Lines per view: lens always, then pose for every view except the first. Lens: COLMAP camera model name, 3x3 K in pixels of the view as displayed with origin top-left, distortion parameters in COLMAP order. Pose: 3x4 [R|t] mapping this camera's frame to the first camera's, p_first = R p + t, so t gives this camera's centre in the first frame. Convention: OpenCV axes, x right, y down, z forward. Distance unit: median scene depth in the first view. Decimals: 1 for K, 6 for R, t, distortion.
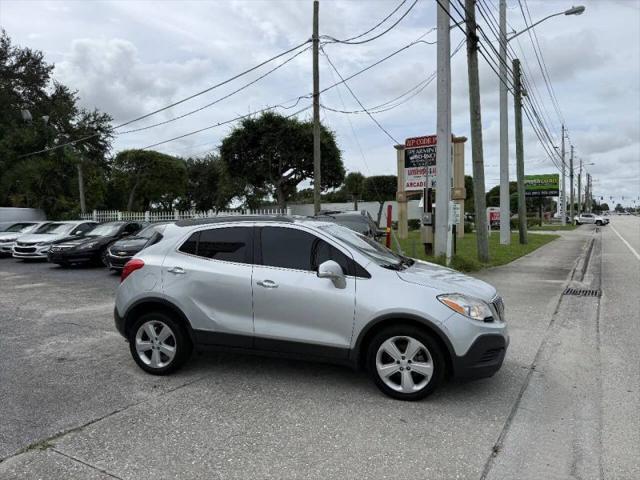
lens RADIAL K [[444.7, 0, 322.0], [0, 444.7, 252.7], [0, 0, 1]] dist [0.086187, -0.123930]
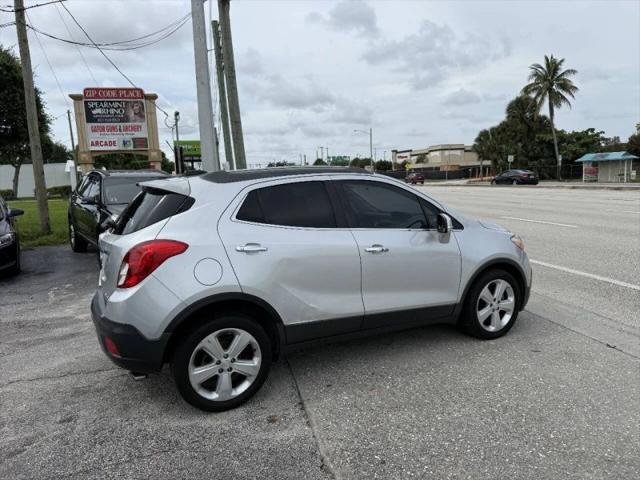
lens RADIAL K [[444.9, 0, 322.1], [0, 444.9, 257.3], [0, 0, 1]] dist [0.084071, -0.121453]
pose [[0.713914, -0.132795, 0.687526, -0.216612], [0.074638, 0.990690, 0.113849, -0.004465], [-0.696244, -0.029963, 0.717180, 0.136835]]
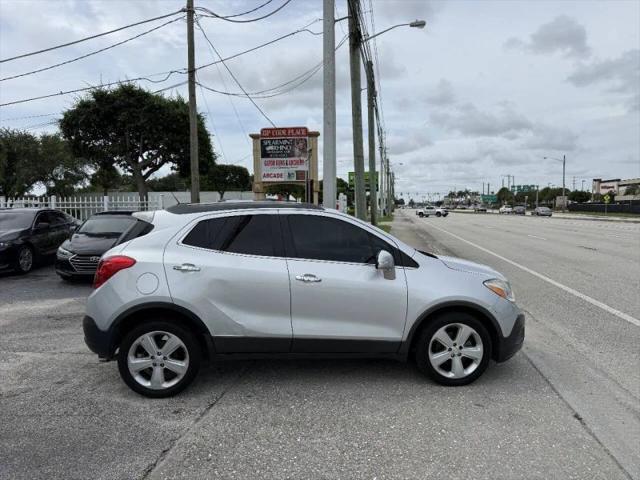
lens RADIAL K [[444.9, 0, 322.1], [0, 444.9, 257.3], [0, 0, 1]] dist [0.084071, -0.121453]
pose [[0.927621, -0.031267, 0.372211, -0.121787], [0.020247, 0.999234, 0.033480, -0.000469], [-0.372972, -0.023521, 0.927544, 0.046343]]
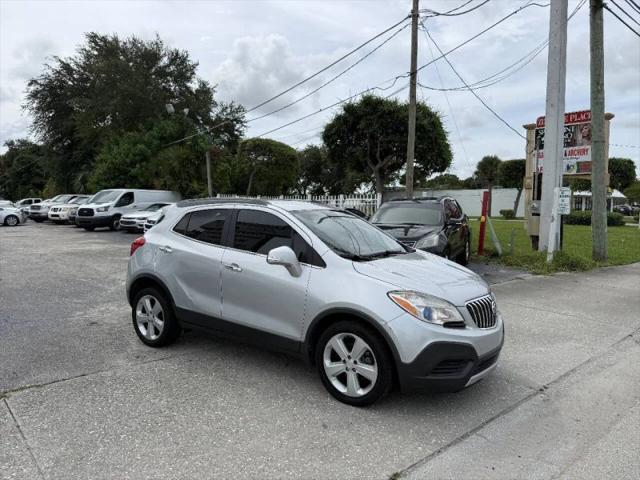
lens RADIAL K [[444.5, 0, 322.7], [0, 444.5, 248.5], [0, 0, 1]] dist [0.092748, -0.122542]
pose [[0.955633, 0.049630, -0.290350, 0.099572], [-0.043497, 0.998674, 0.027543, -0.001936], [0.291332, -0.013692, 0.956524, 0.032215]]
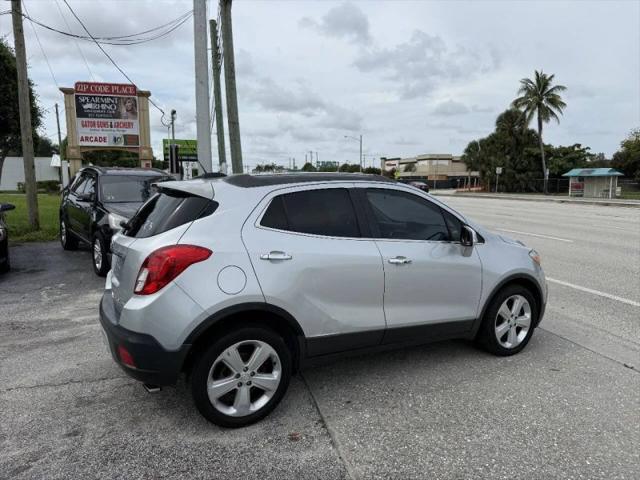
lens RADIAL K [[444.9, 0, 322.1], [0, 444.9, 257.3], [0, 0, 1]] dist [0.084071, -0.121453]
pose [[0.694868, -0.102849, 0.711745, -0.223527], [0.038305, 0.993609, 0.106182, -0.007362], [-0.718117, -0.046519, 0.694366, 0.156030]]
